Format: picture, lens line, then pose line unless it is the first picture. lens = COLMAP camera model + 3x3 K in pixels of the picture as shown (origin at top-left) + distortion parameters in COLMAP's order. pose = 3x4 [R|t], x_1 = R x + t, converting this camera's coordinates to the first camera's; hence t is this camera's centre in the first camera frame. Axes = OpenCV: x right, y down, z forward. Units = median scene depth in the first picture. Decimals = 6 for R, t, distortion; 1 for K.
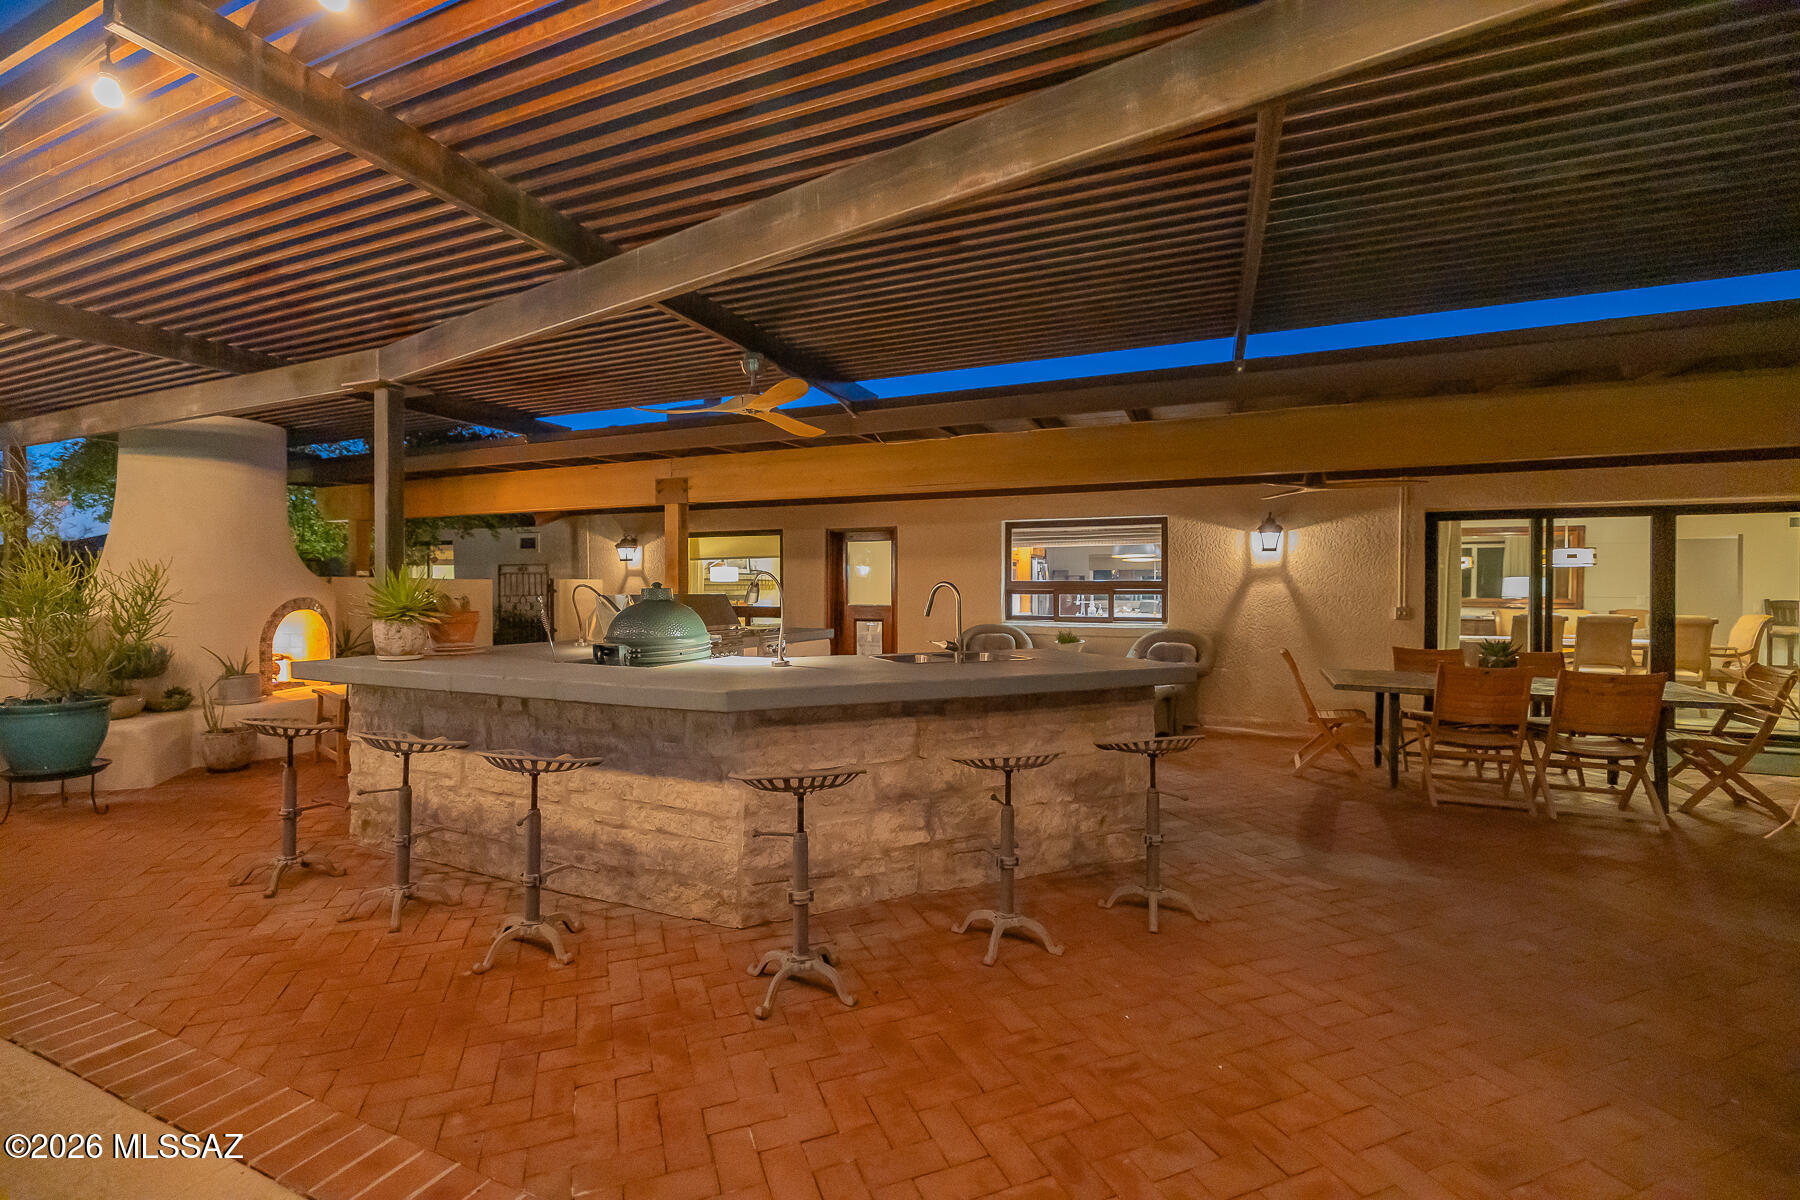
lens RADIAL K [[749.1, 0, 897.2], [0, 749.1, 593.7], [0, 0, 1]] dist [0.006289, -0.000744]
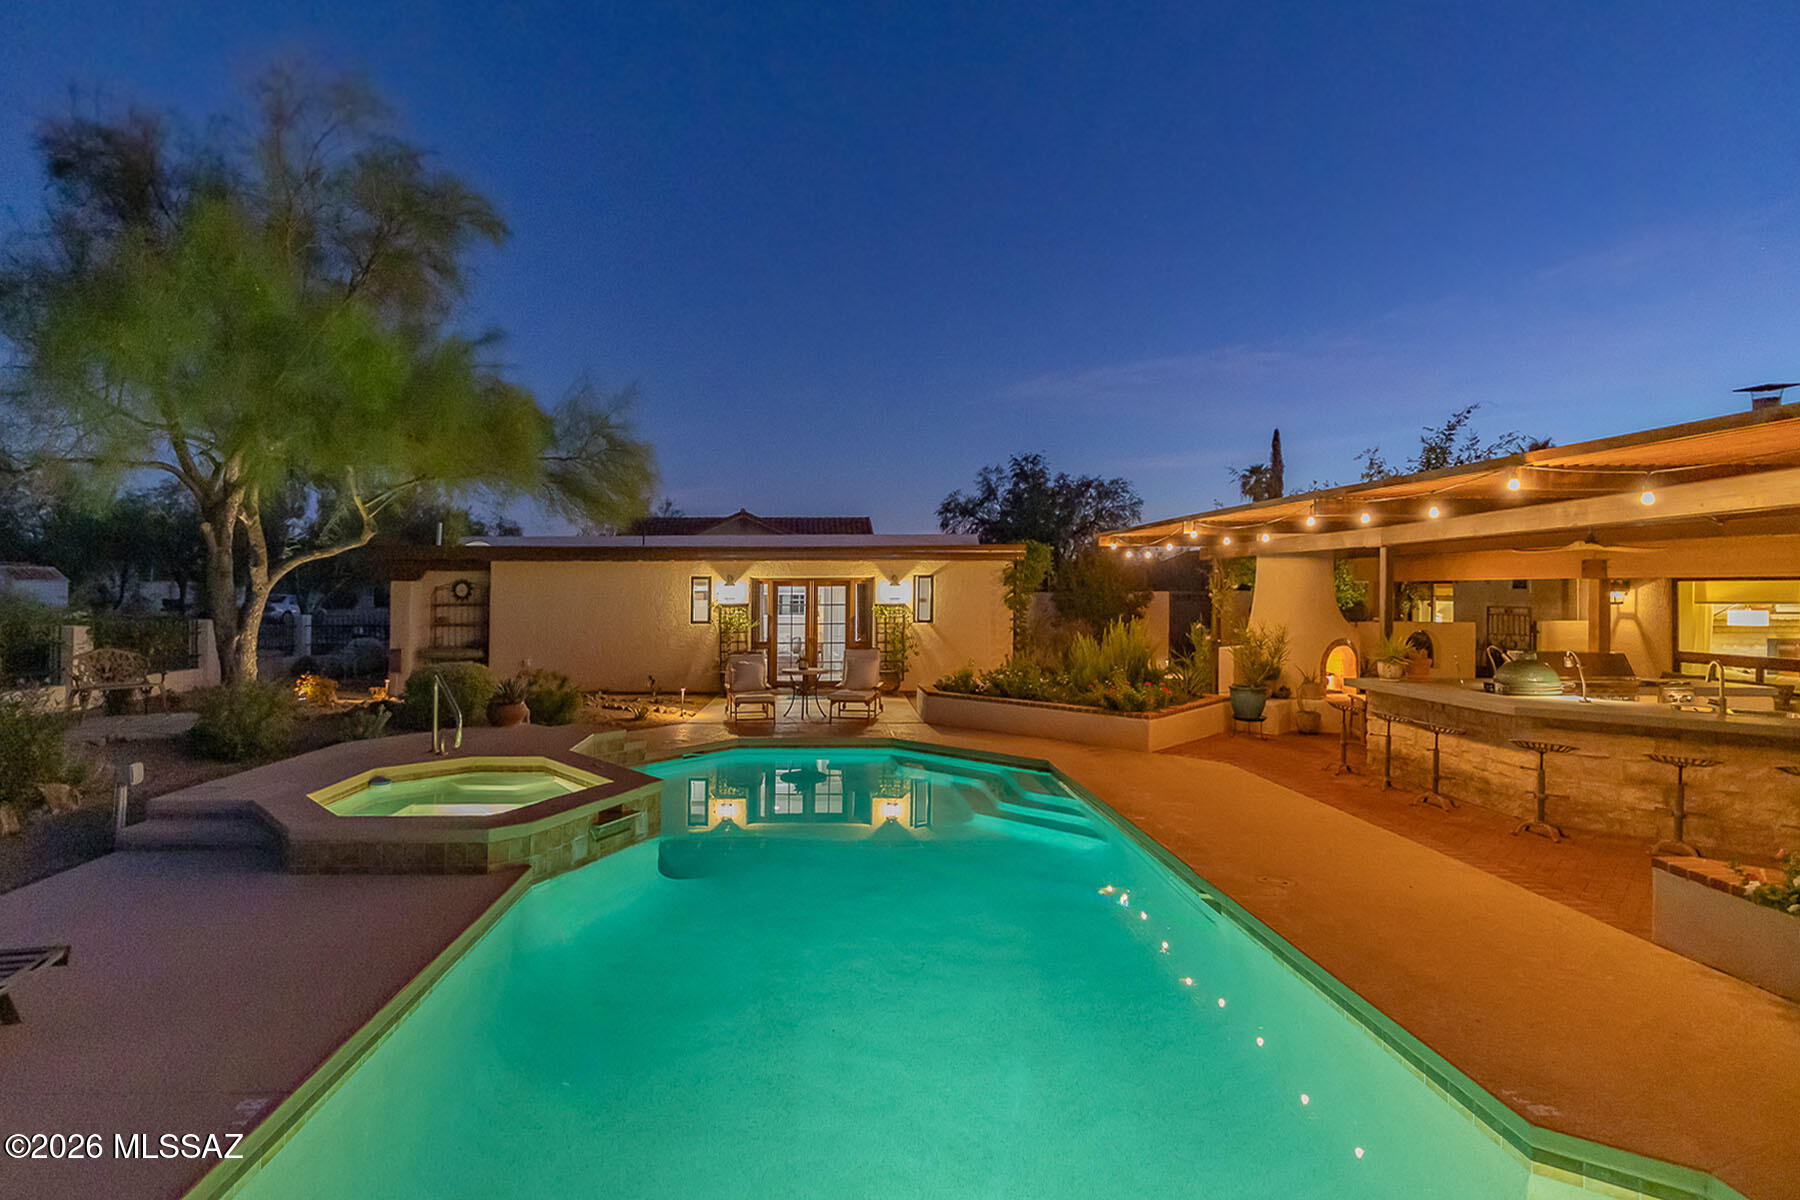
lens RADIAL K [[941.0, 0, 892.8], [0, 941.0, 594.7], [0, 0, 1]] dist [0.000753, -0.000257]
pose [[0.455043, 0.002861, -0.890465, 0.685602], [-0.013154, 0.999907, -0.003509, -0.082700], [0.890372, 0.013310, 0.455039, -0.938598]]
